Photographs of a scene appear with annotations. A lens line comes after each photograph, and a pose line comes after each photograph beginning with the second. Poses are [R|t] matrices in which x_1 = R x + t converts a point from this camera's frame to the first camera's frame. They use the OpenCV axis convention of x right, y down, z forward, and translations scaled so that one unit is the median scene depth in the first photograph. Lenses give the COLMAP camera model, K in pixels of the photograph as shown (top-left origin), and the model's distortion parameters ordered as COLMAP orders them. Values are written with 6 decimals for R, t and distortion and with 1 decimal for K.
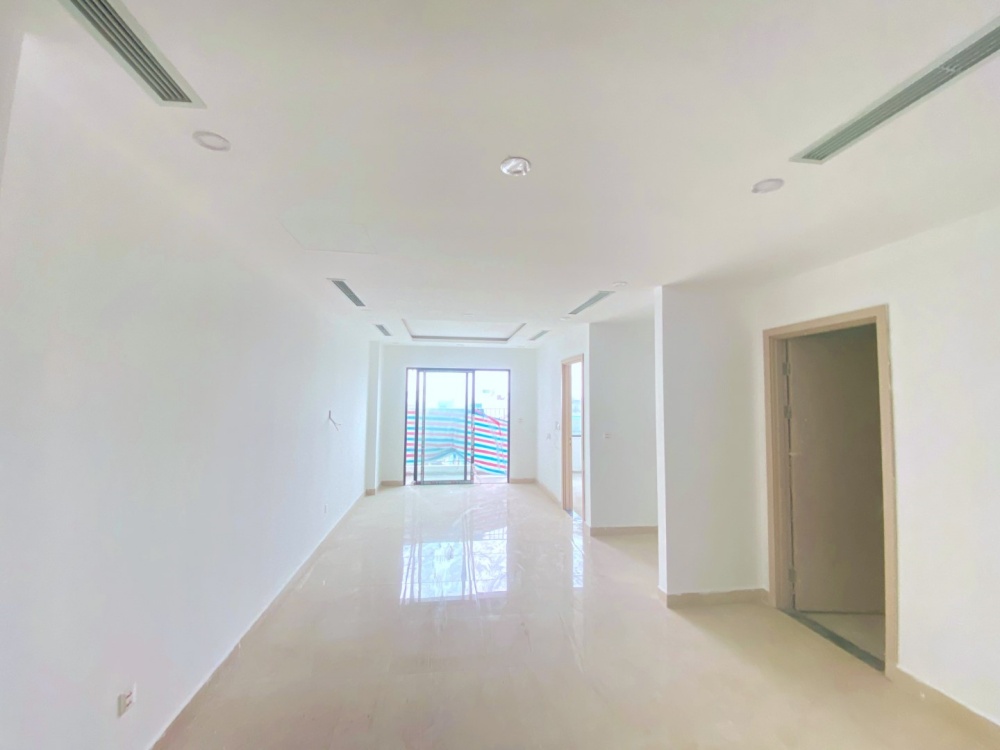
lens RADIAL K [[424.0, 0, 500.0], [0, 424.0, 375.0], [0, 0, 1]] dist [0.091699, -0.048753]
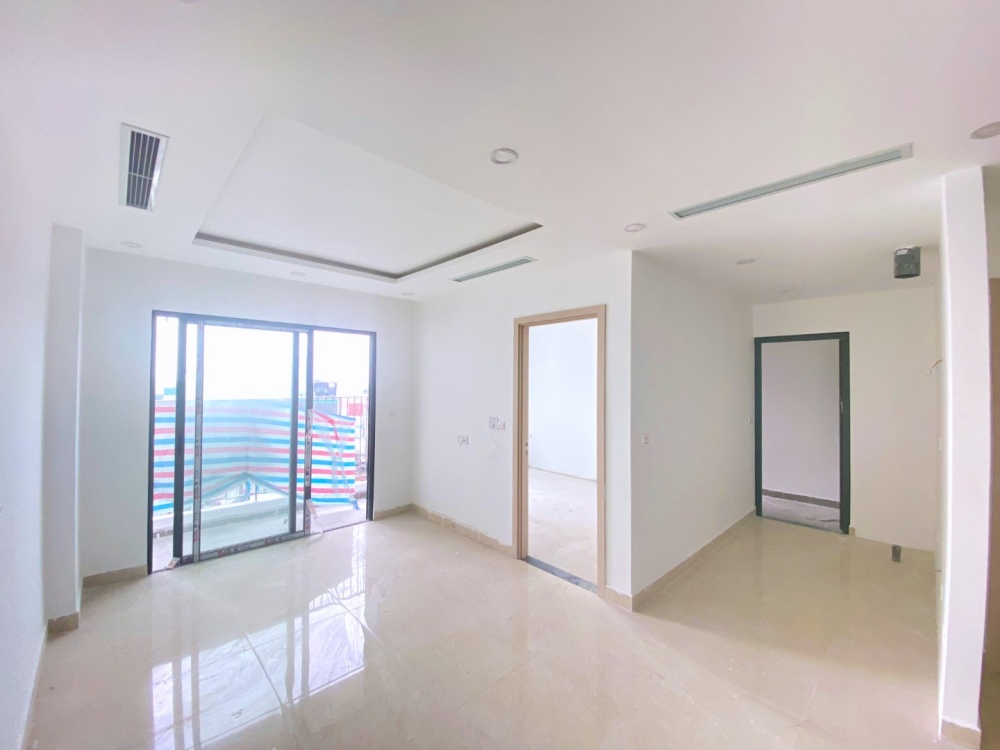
lens RADIAL K [[424.0, 0, 500.0], [0, 424.0, 375.0], [0, 0, 1]] dist [0.091699, -0.048753]
pose [[0.822653, 0.006176, 0.568511, -0.177394], [-0.030986, 0.998942, 0.033984, 0.021942], [-0.567699, -0.045573, 0.821974, 0.403025]]
